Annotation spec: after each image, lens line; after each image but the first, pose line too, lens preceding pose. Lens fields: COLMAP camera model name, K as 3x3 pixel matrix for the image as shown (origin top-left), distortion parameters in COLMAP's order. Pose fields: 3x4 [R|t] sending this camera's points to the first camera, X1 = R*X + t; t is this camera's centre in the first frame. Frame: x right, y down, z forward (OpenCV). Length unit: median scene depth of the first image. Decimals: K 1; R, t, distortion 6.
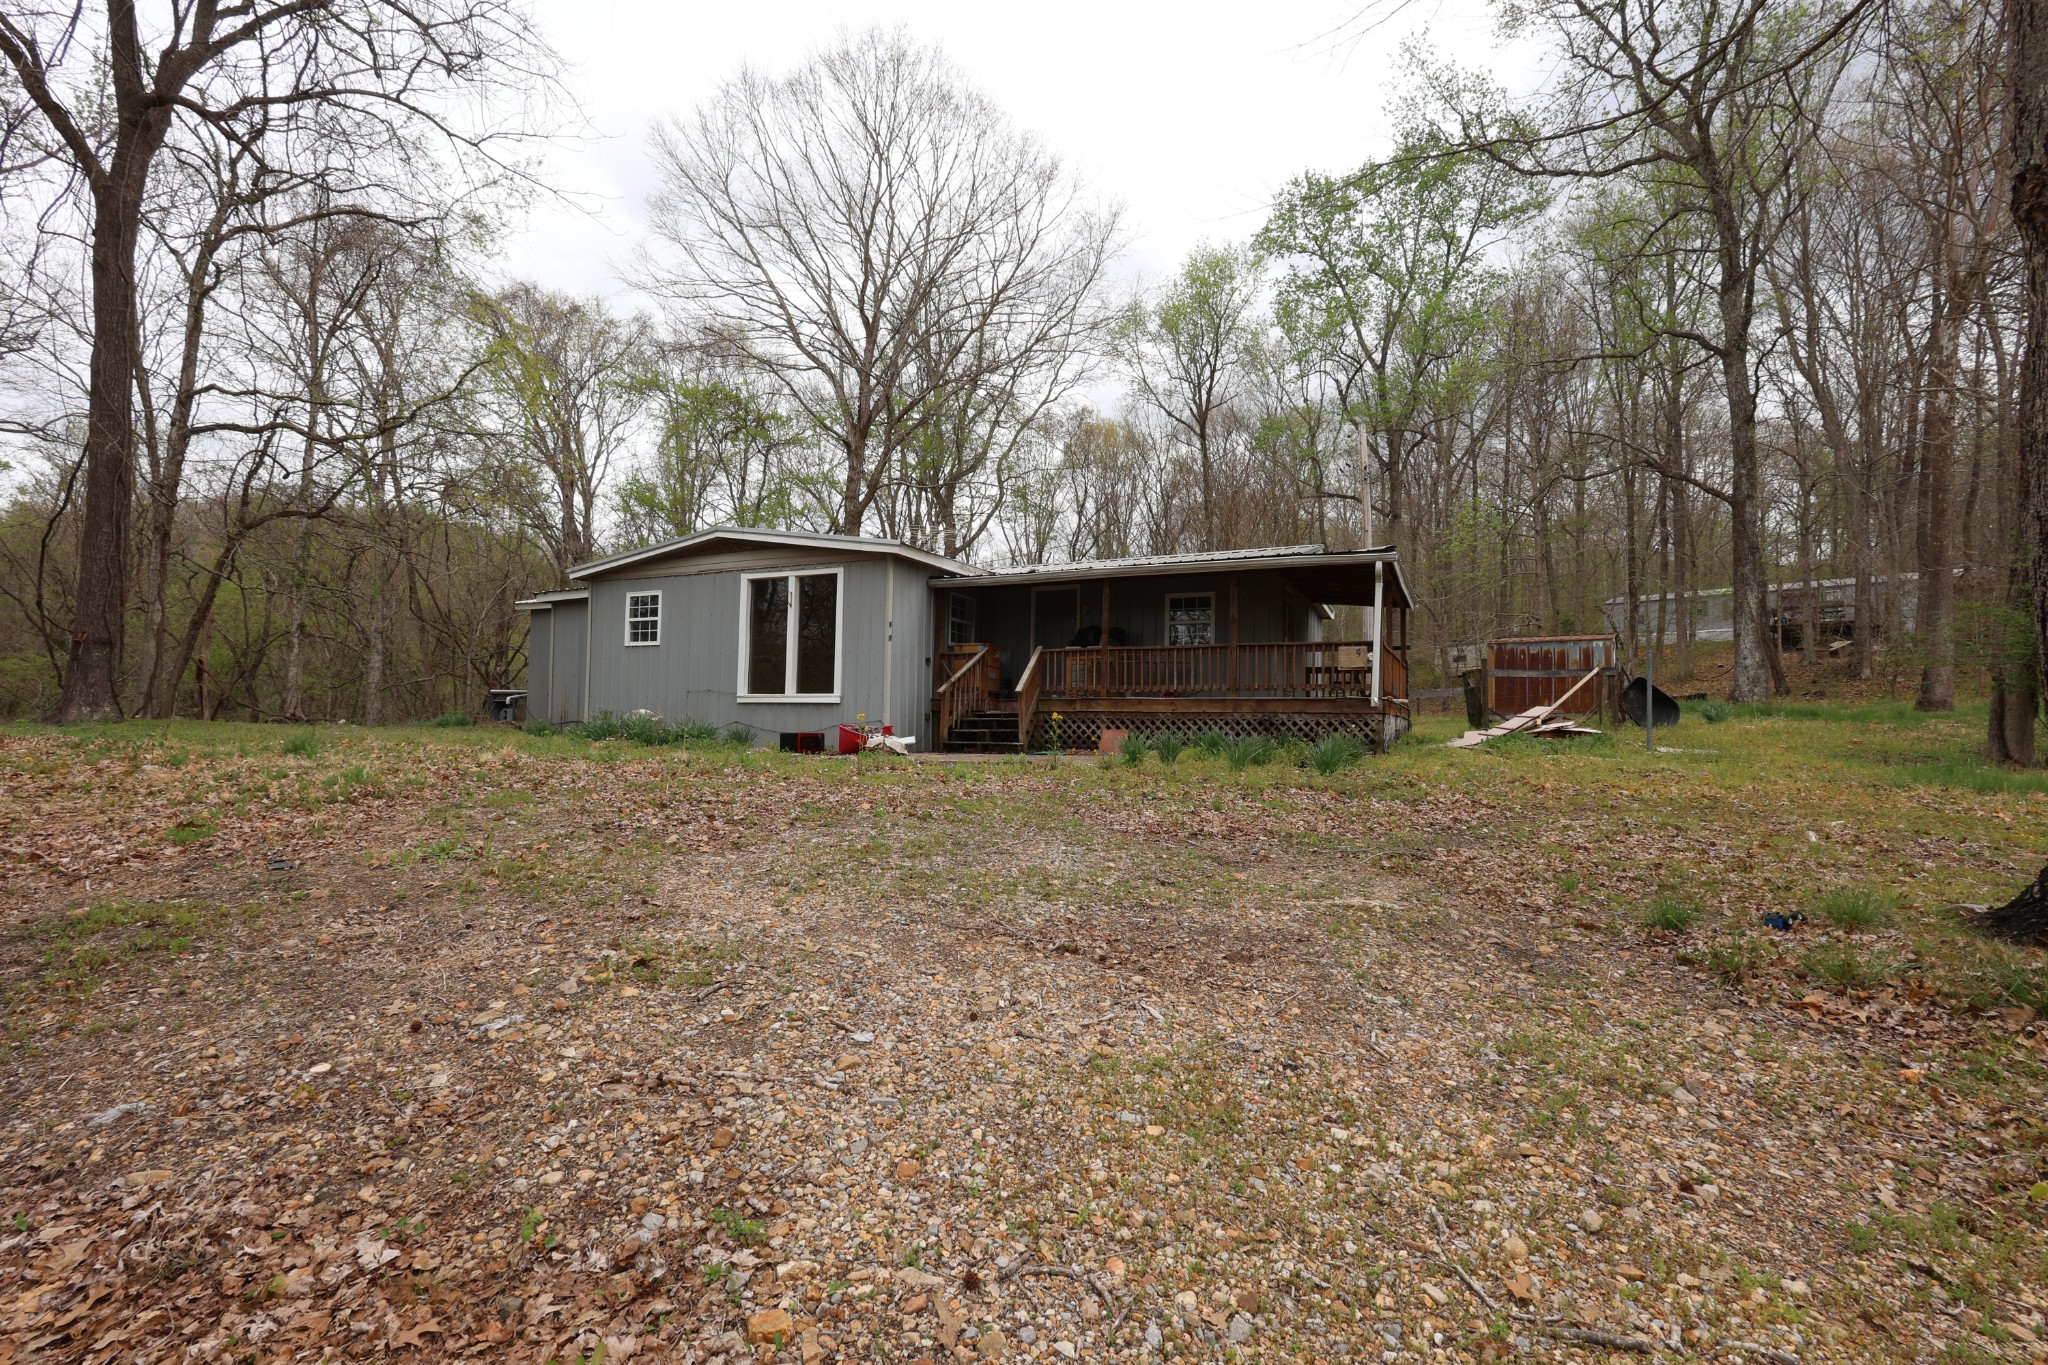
lens RADIAL K [[891.9, 0, 1024.0], [0, 891.9, 682.5], [0, 0, 1]] dist [0.001105, 0.000649]
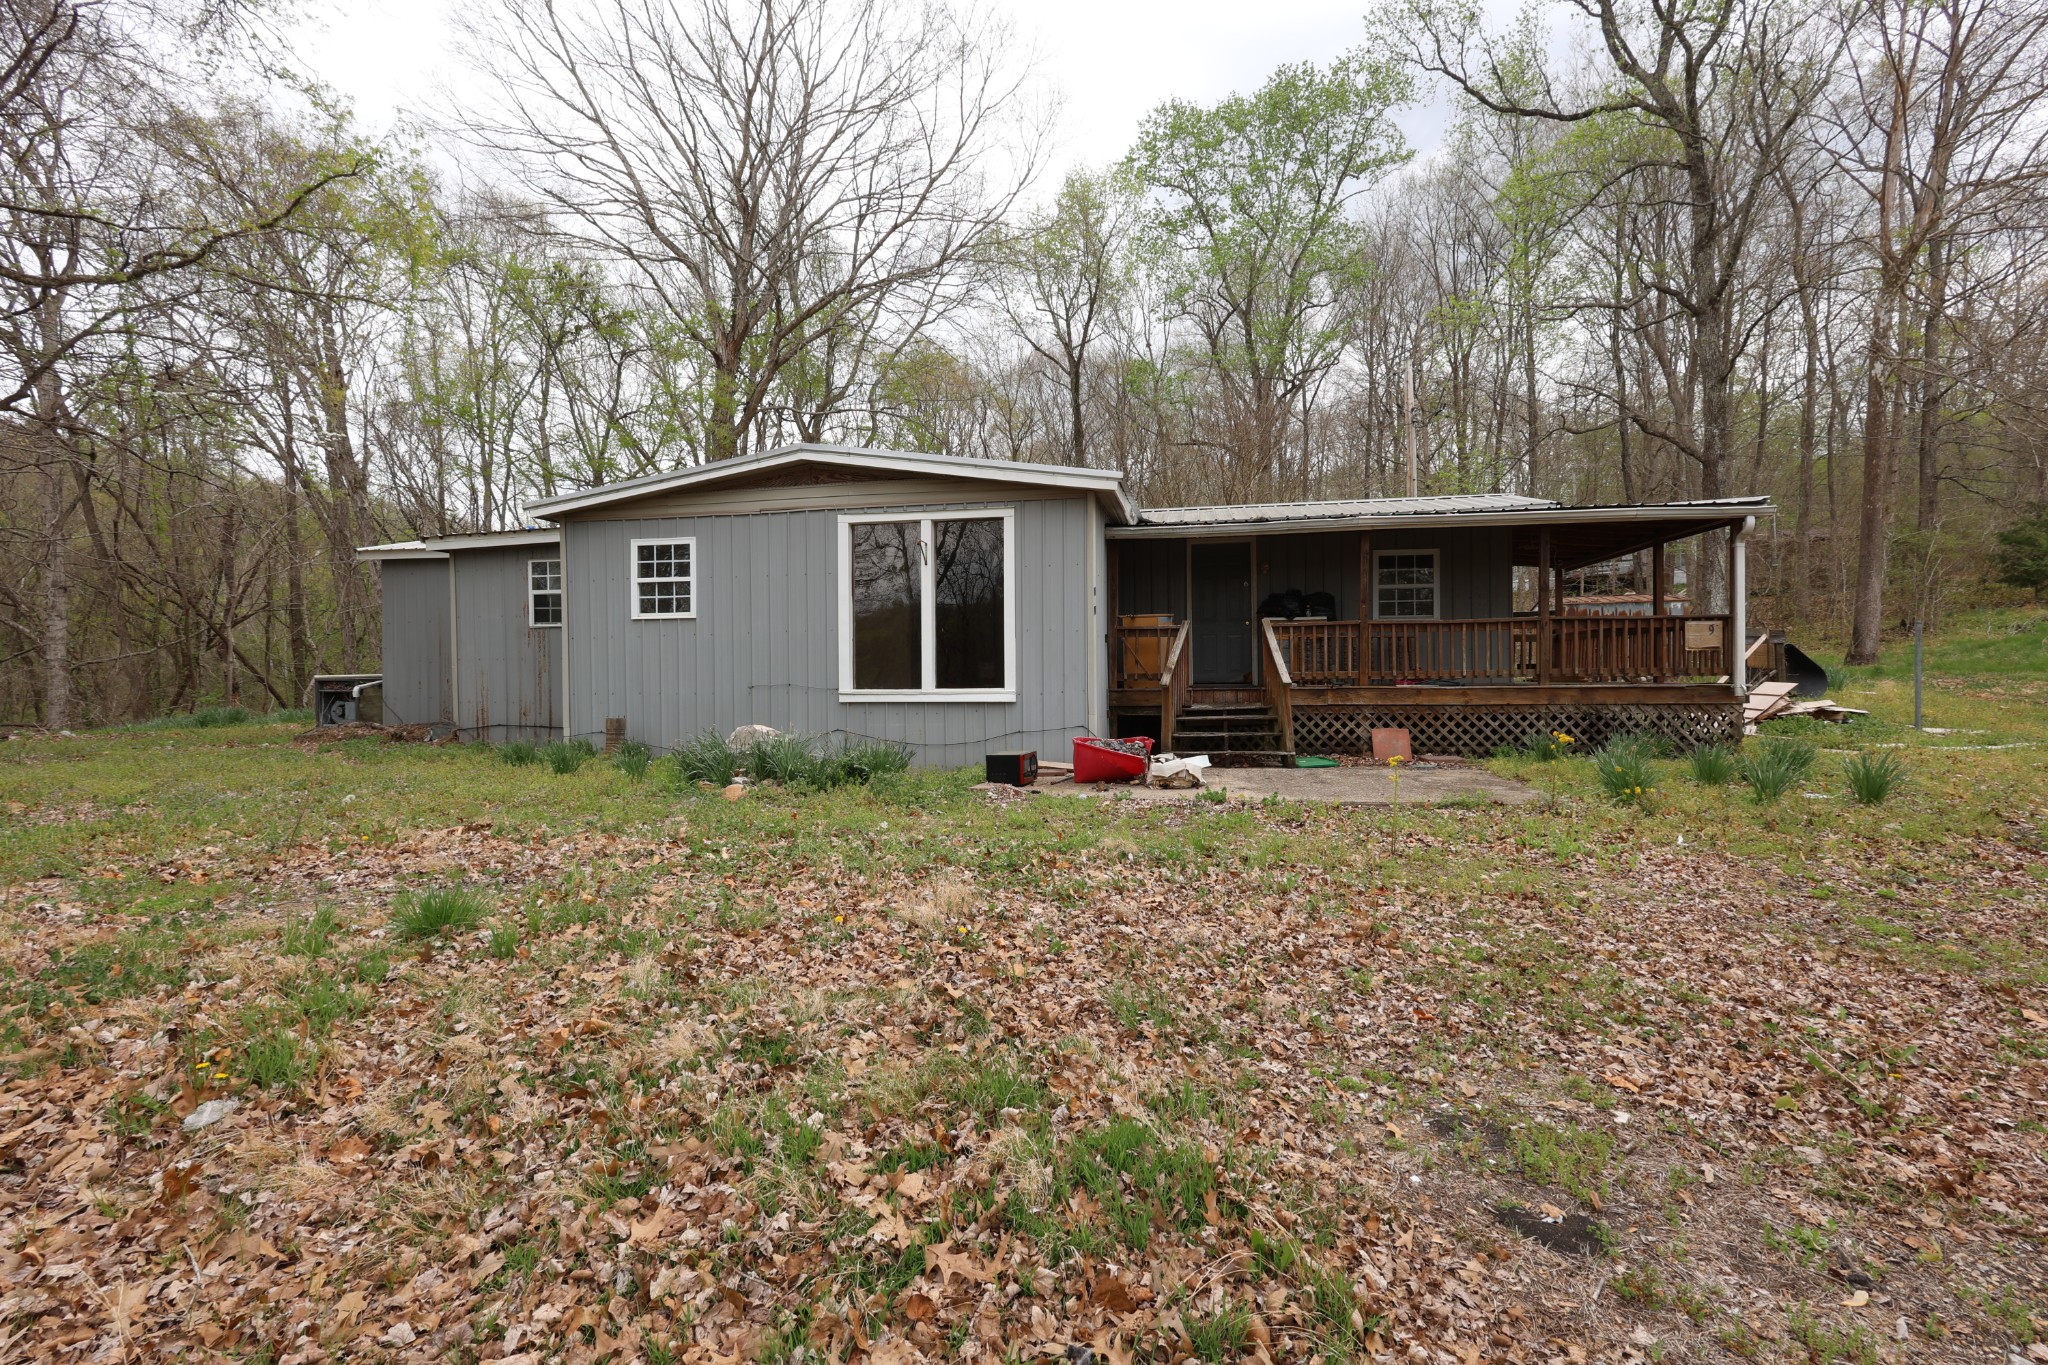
lens RADIAL K [[891.9, 0, 1024.0], [0, 891.9, 682.5], [0, 0, 1]] dist [0.001105, 0.000649]
pose [[0.971299, -0.025539, 0.236486, -0.321554], [0.011097, 0.998002, 0.062200, -0.032044], [-0.237602, -0.057791, 0.969642, 0.273604]]
